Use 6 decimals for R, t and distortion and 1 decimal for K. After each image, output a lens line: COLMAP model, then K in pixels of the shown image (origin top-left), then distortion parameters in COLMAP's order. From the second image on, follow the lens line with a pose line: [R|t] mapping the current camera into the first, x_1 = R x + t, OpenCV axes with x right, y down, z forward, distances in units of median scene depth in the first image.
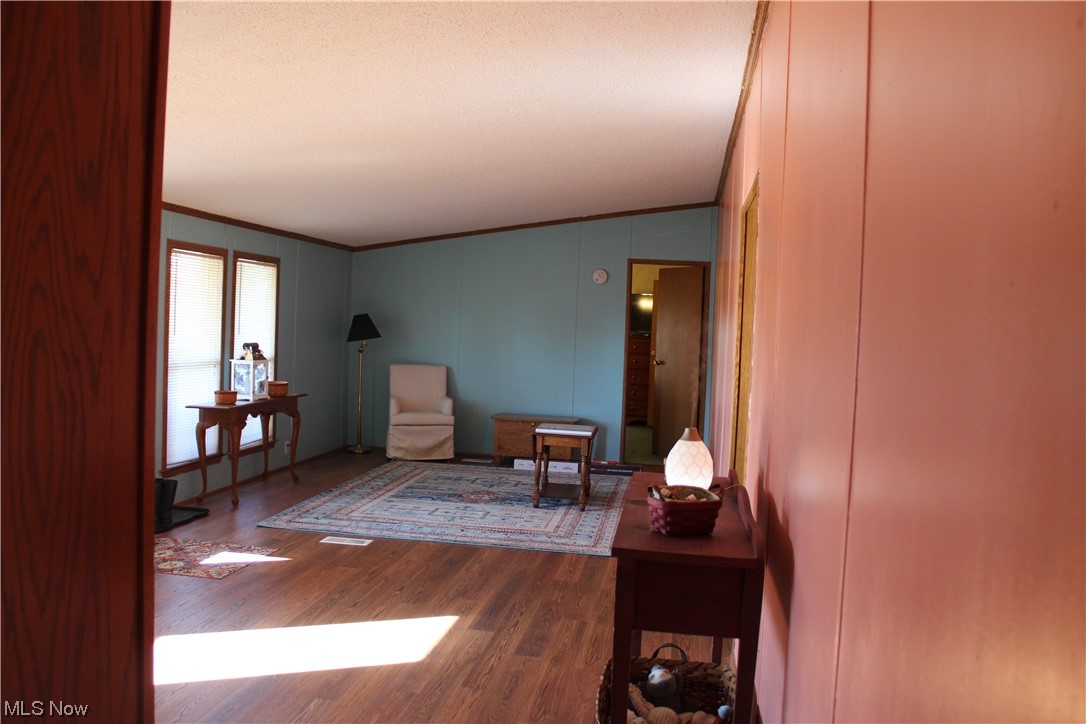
lens RADIAL K [[906.6, 0, 542.2], [0, 906.6, 367.0], [0, 0, 1]] dist [-0.073943, 0.026899]
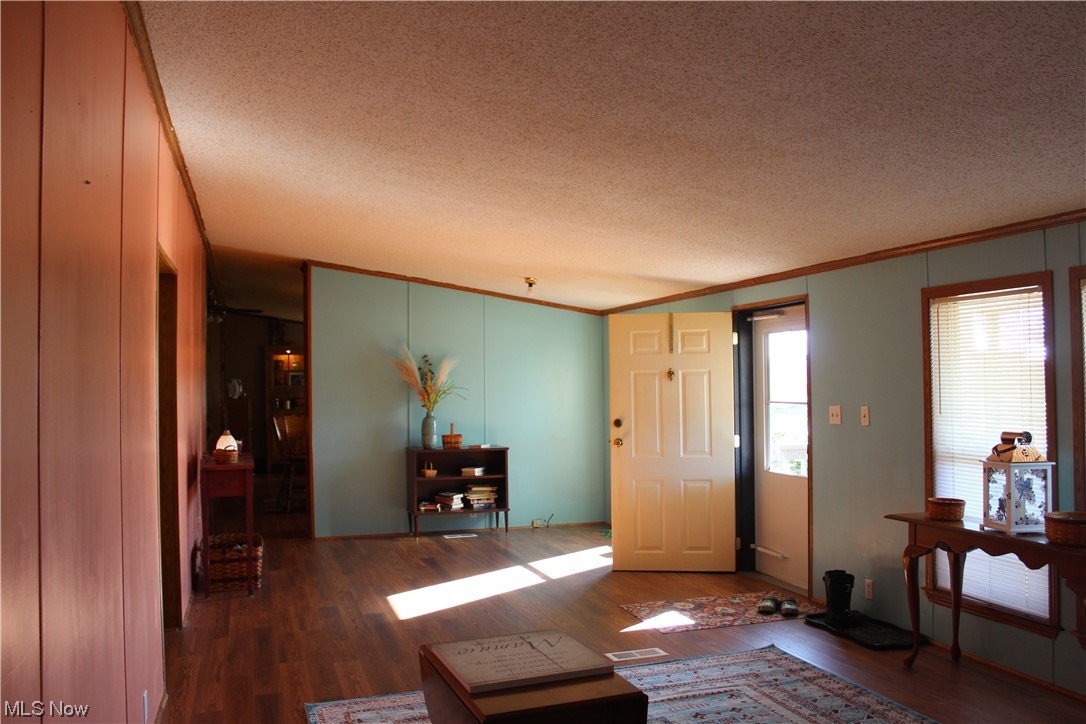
lens RADIAL K [[906.6, 0, 545.0], [0, 906.6, 350.9], [0, 0, 1]] dist [-0.073943, 0.026899]
pose [[-0.887945, -0.042518, -0.457981, 0.269195], [-0.040646, 0.999076, -0.013947, -0.077327], [0.458151, 0.006231, -0.888853, 1.828666]]
